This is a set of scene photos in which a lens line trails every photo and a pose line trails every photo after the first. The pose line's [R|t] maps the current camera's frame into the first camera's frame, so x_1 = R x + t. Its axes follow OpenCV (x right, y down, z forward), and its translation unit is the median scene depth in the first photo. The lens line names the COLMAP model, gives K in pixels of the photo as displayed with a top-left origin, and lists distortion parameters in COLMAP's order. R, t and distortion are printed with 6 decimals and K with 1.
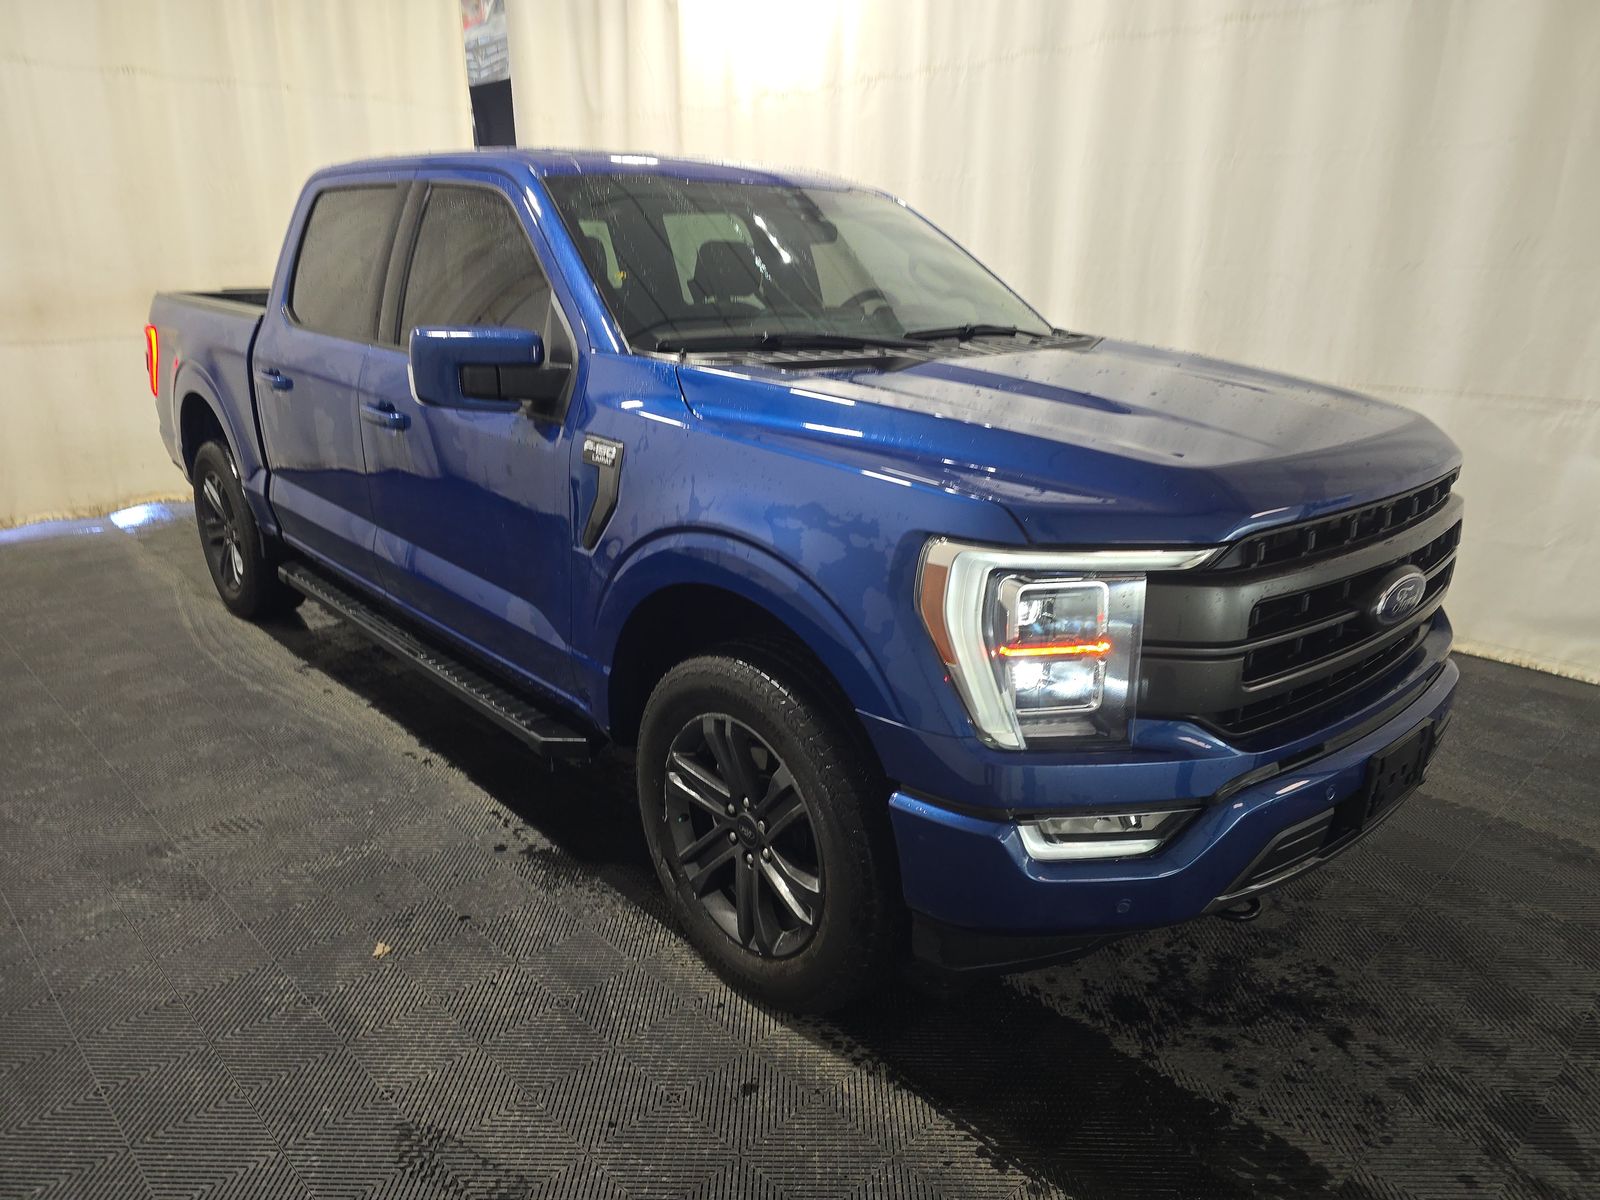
lens RADIAL K [[1099.5, 0, 810.0], [0, 1099.5, 606.7], [0, 0, 1]] dist [0.001284, -0.002096]
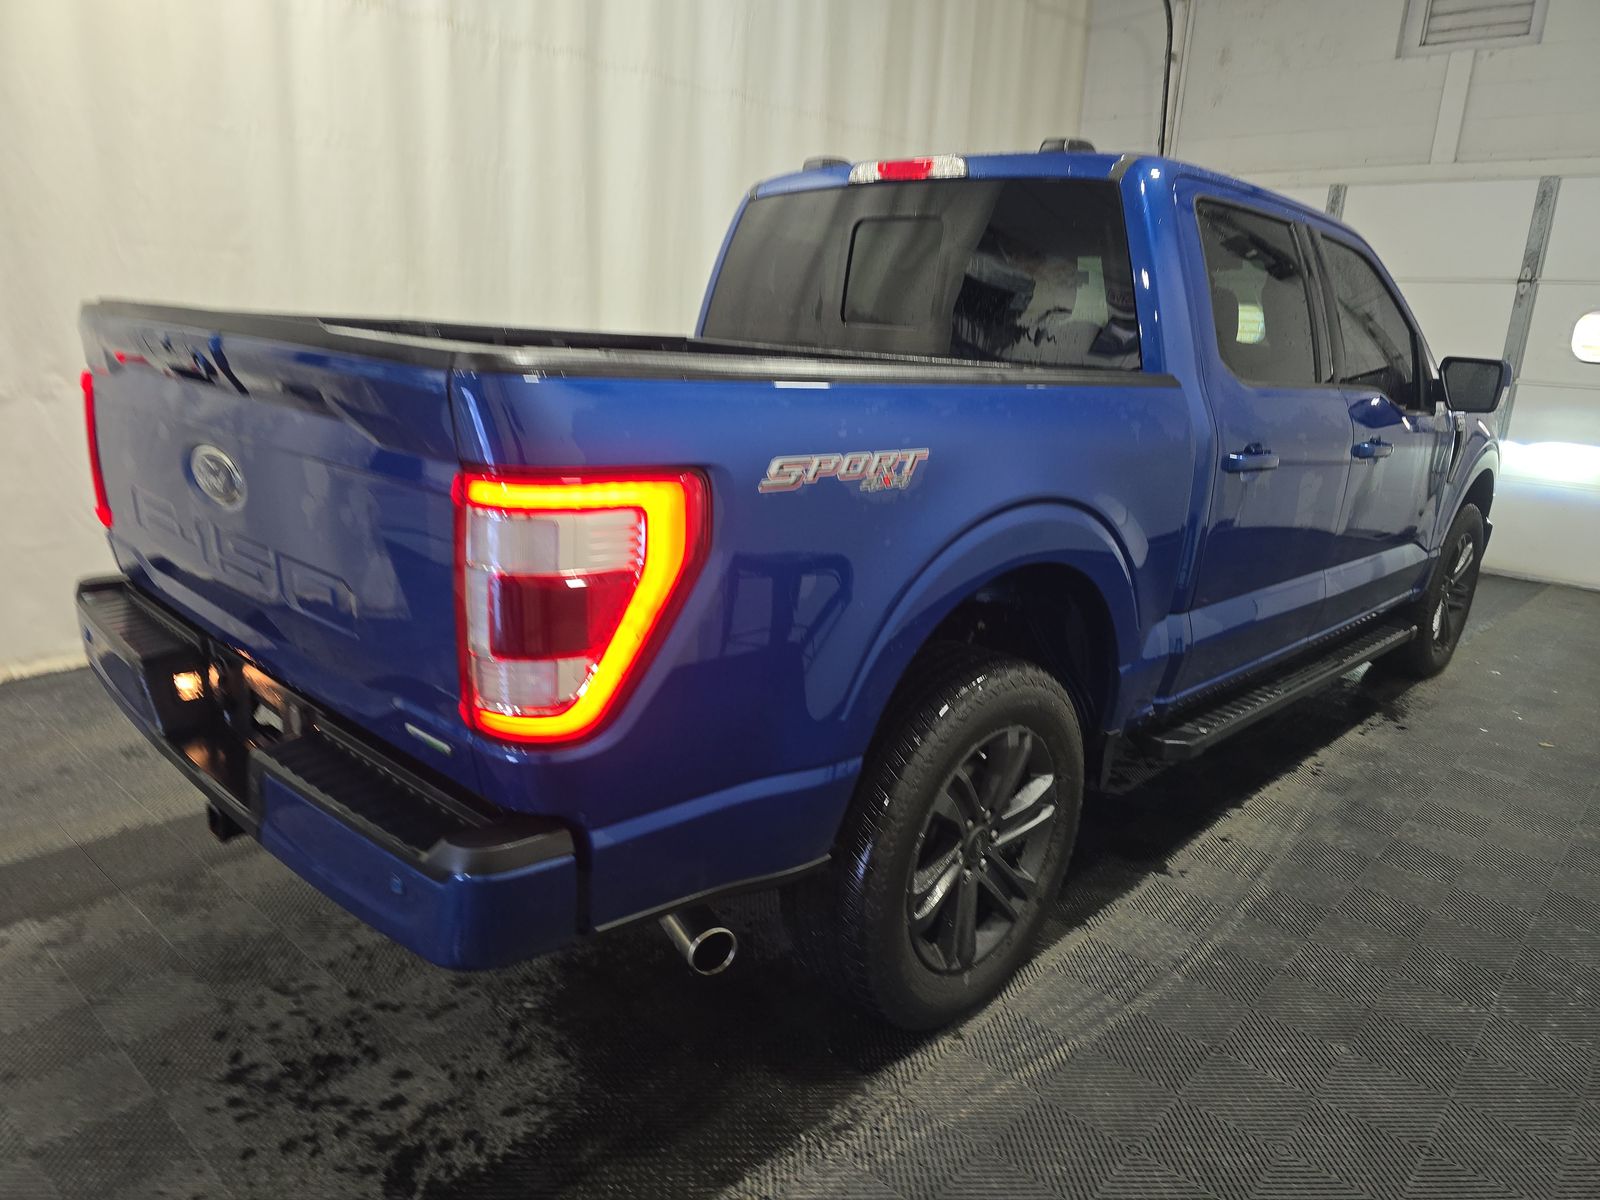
lens RADIAL K [[1099.5, 0, 810.0], [0, 1099.5, 606.7], [0, 0, 1]] dist [0.001284, -0.002096]
pose [[-0.086167, -0.260396, 0.961649, -0.919877], [0.243704, 0.930407, 0.273773, -0.297528], [-0.966014, 0.257948, -0.016711, 1.030371]]
